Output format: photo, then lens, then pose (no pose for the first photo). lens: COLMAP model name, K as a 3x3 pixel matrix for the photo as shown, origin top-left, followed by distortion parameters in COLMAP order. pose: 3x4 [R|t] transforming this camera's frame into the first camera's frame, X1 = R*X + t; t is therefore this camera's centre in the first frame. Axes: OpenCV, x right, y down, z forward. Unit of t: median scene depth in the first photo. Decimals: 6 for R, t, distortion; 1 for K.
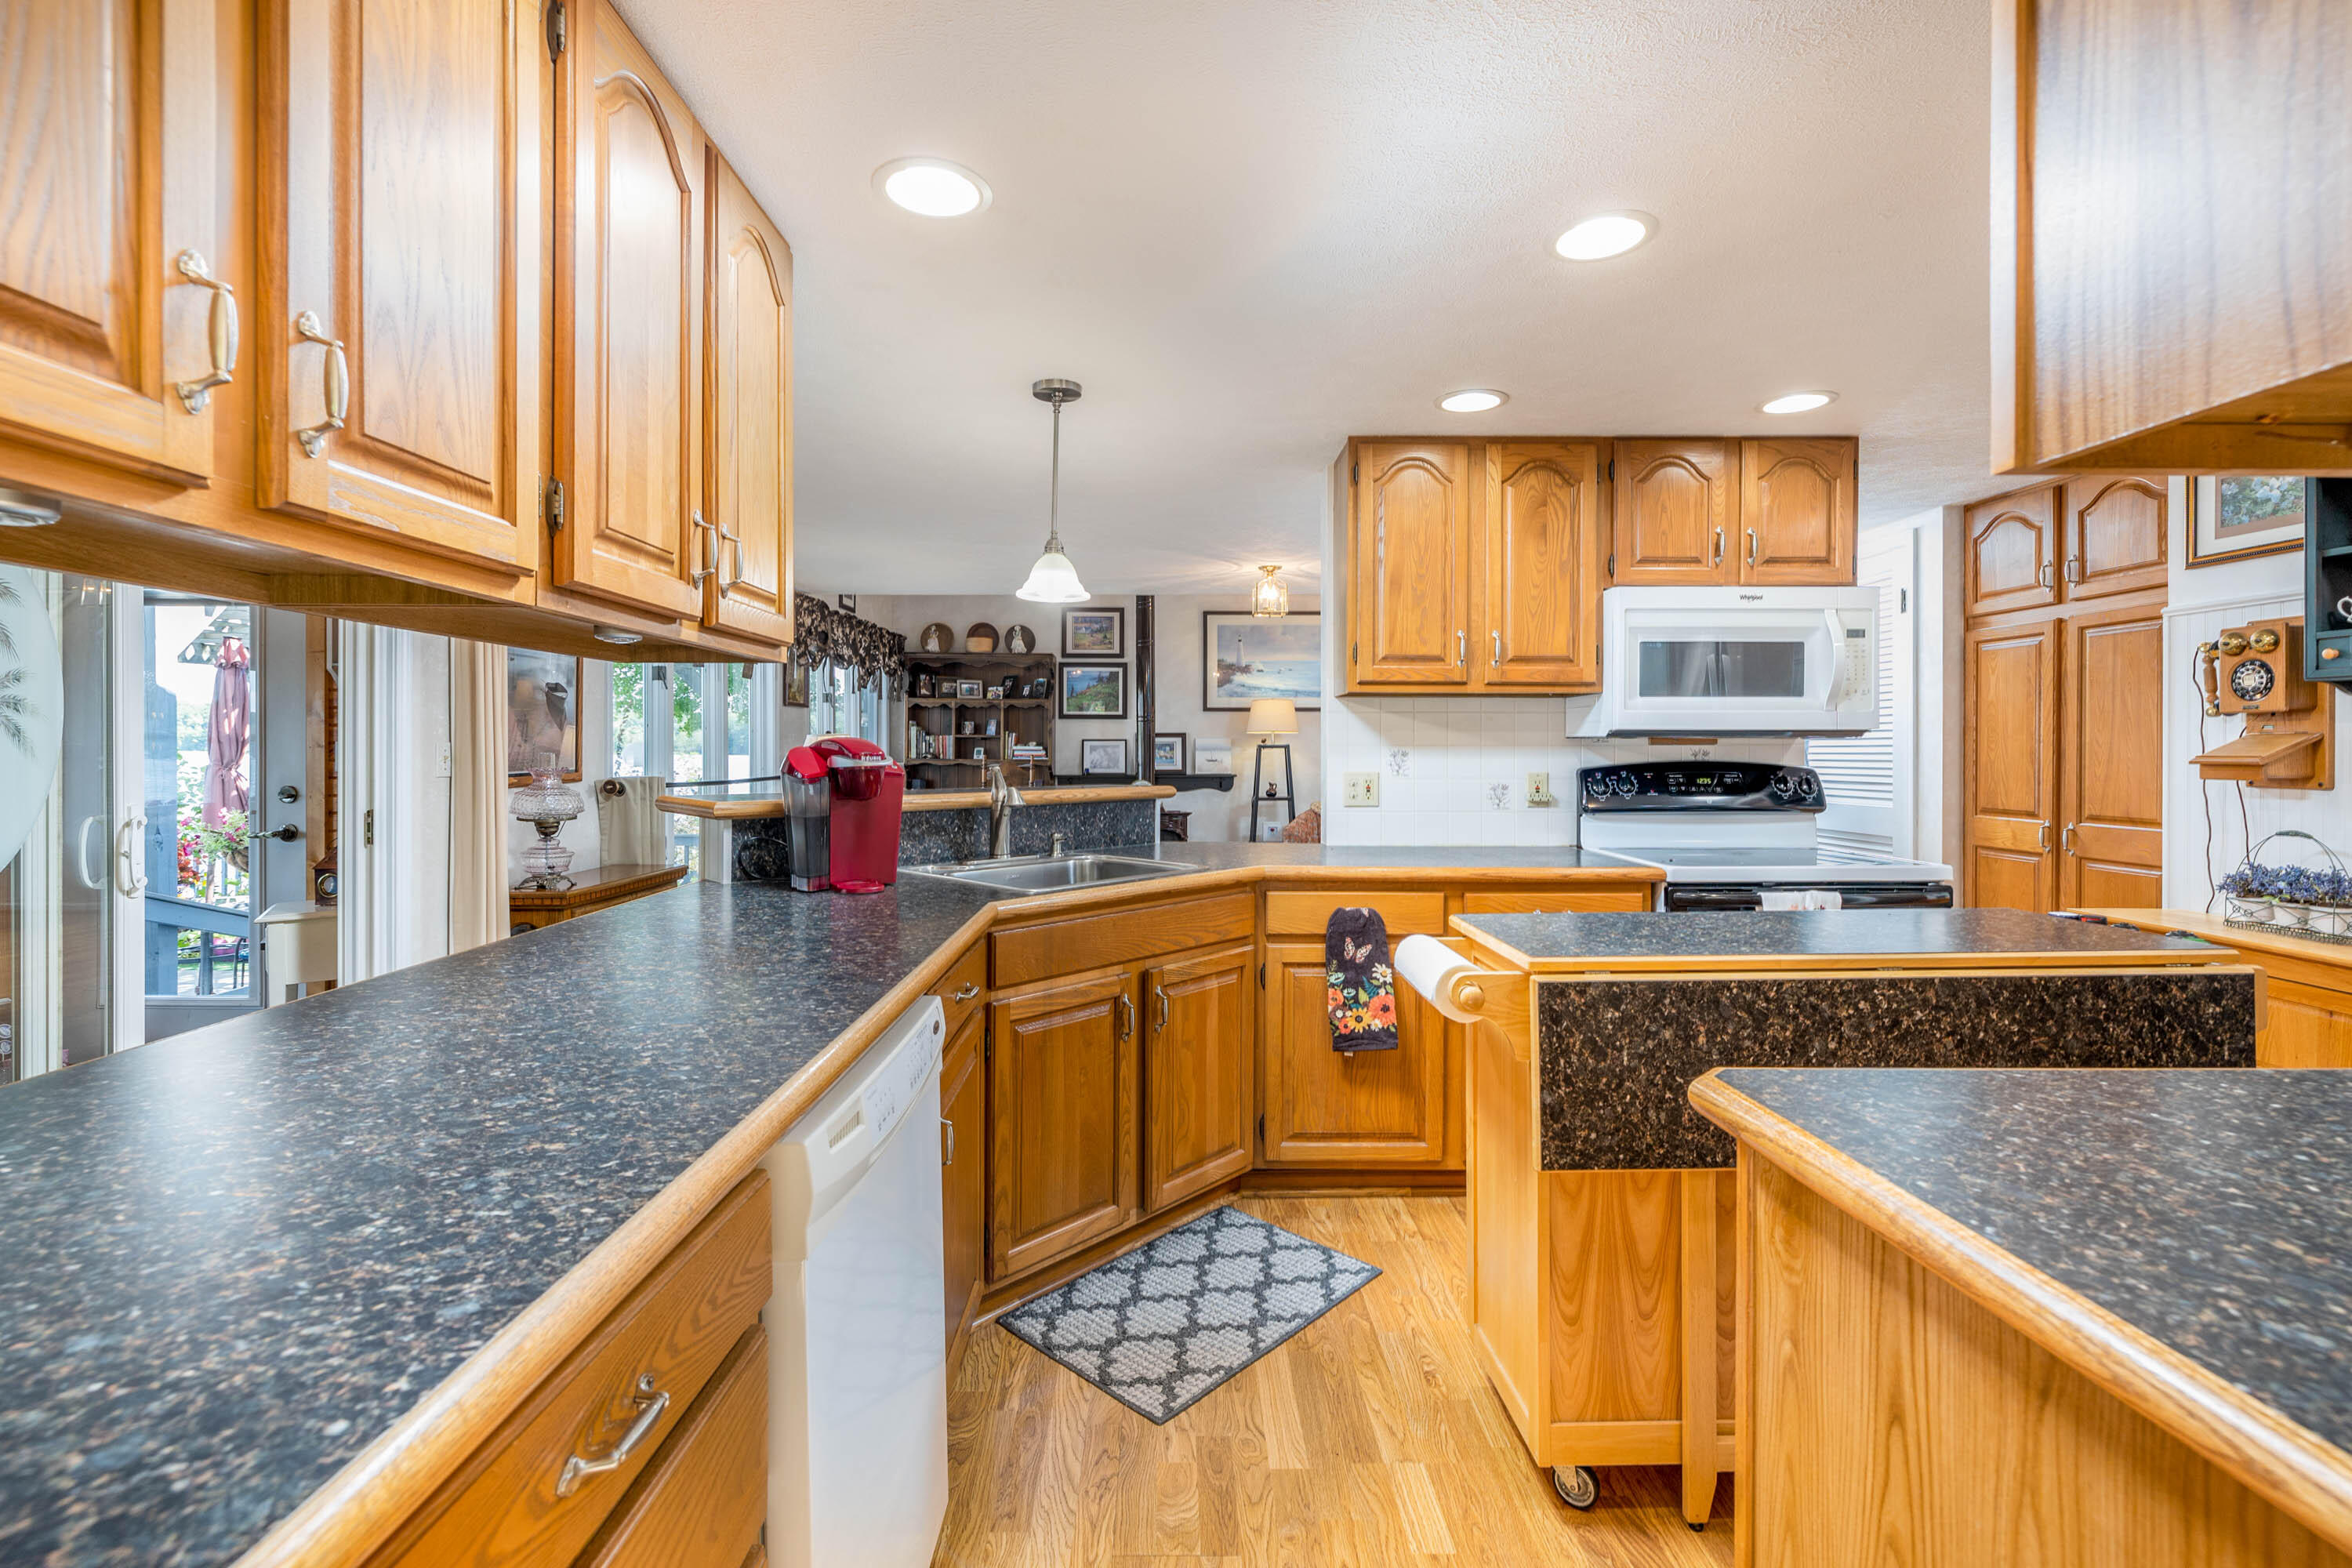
lens RADIAL K [[1034.7, 0, 1166.6], [0, 1034.7, 765.1], [0, 0, 1]] dist [-0.001155, 0.000100]
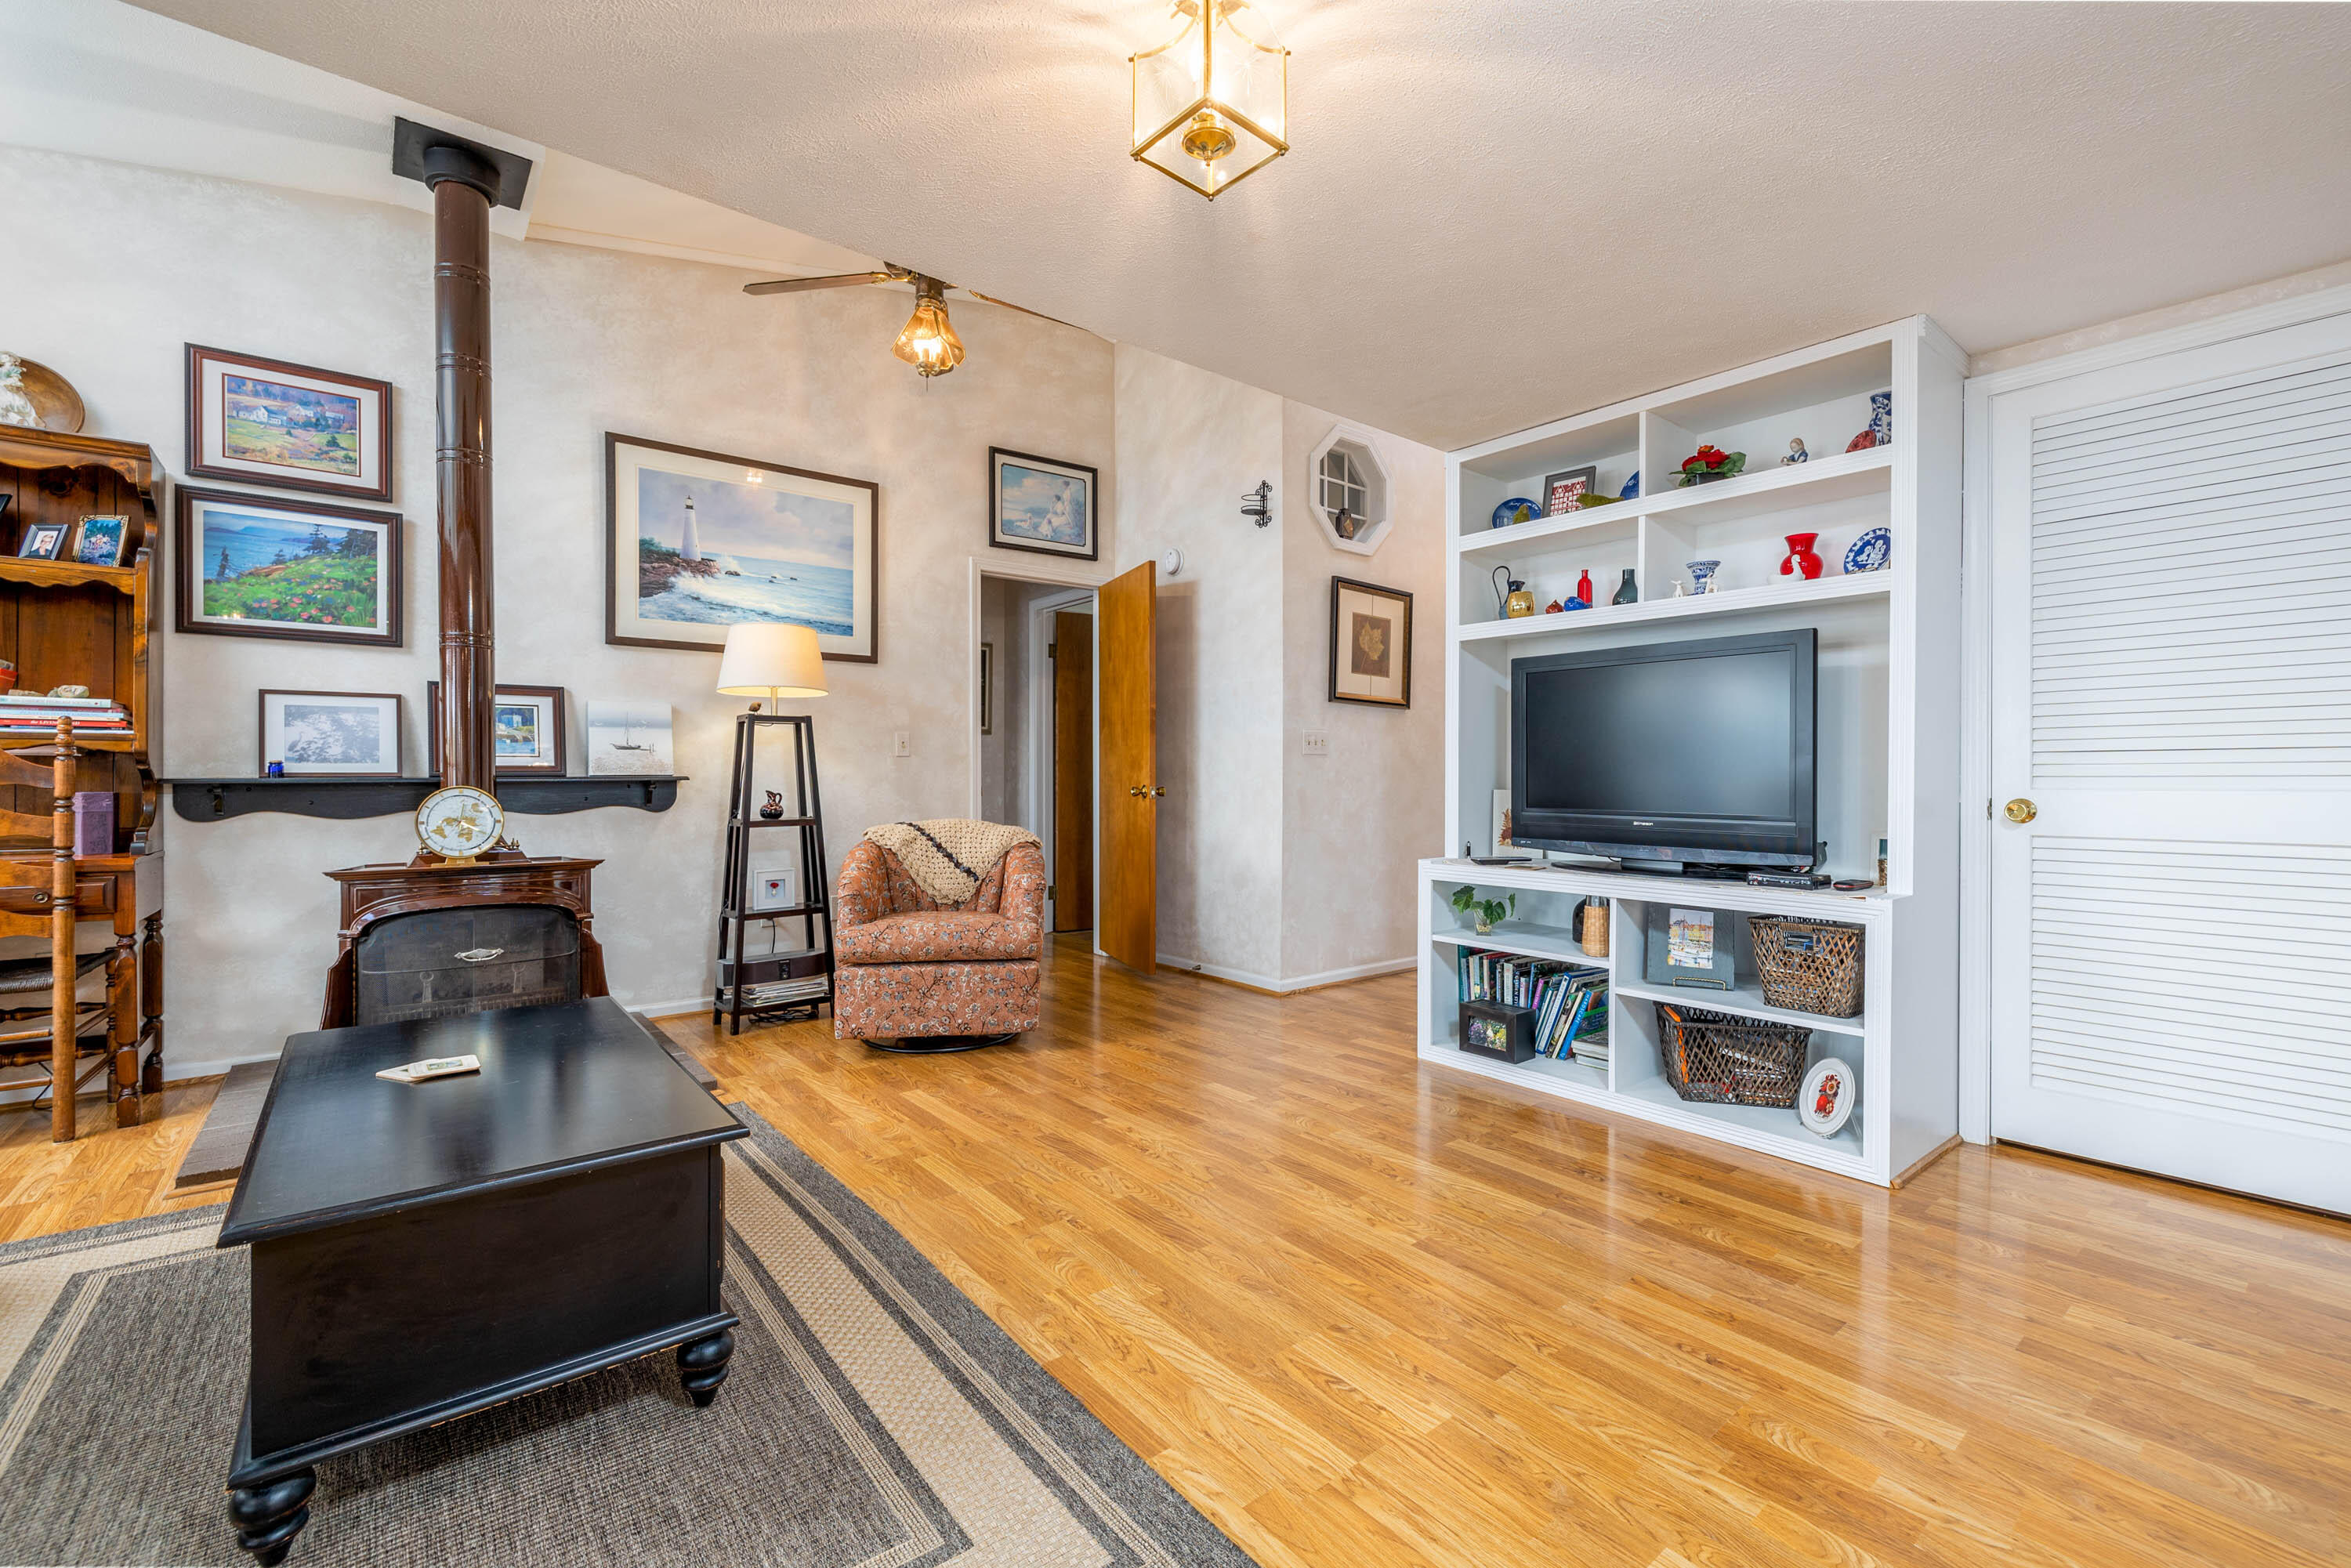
lens RADIAL K [[980.2, 0, 1175.2], [0, 980.2, 779.6], [0, 0, 1]] dist [-0.002726, 0.000153]
pose [[0.775682, -0.004444, 0.631108, -0.131068], [0.010262, 0.999932, -0.005572, 0.044096], [-0.631040, 0.010798, 0.775675, 1.399408]]
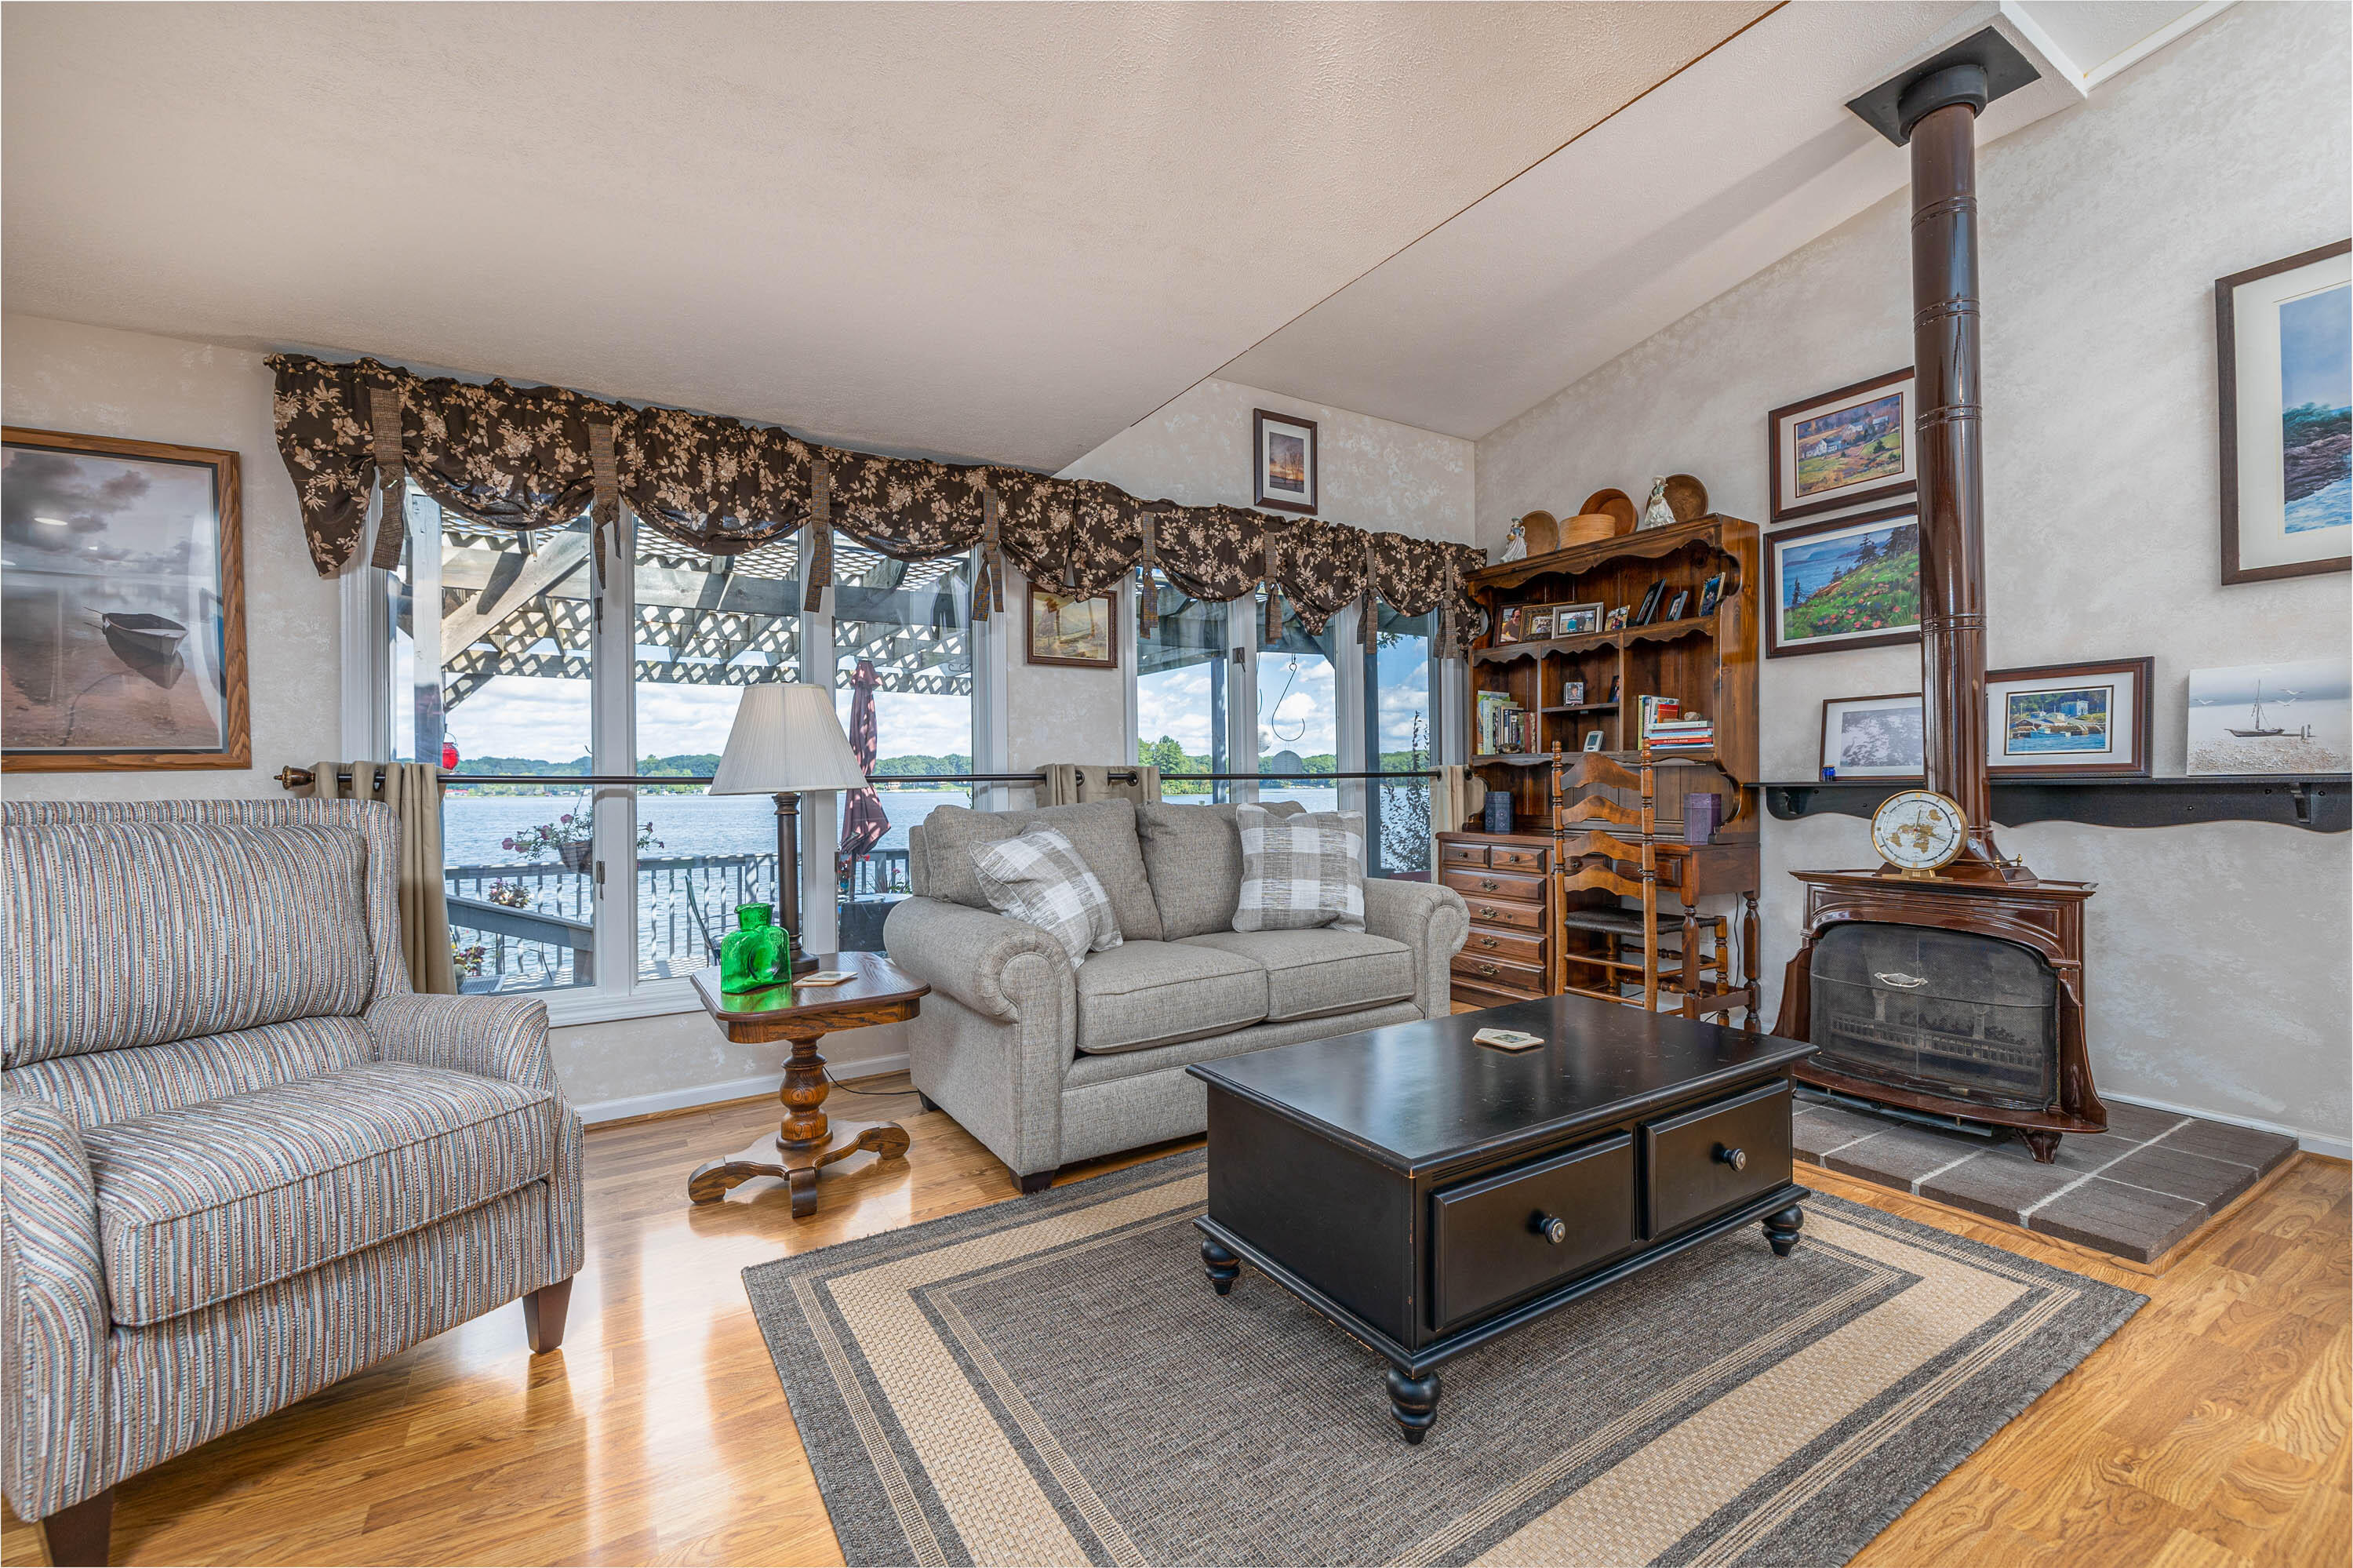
lens RADIAL K [[981.1, 0, 1176.2], [0, 981.1, 779.6], [0, 0, 1]] dist [-0.002726, 0.000153]
pose [[0.527935, -0.011217, -0.849210, 0.352188], [-0.001850, 0.999895, -0.014357, 0.042076], [0.849283, 0.009151, 0.527859, 1.591684]]
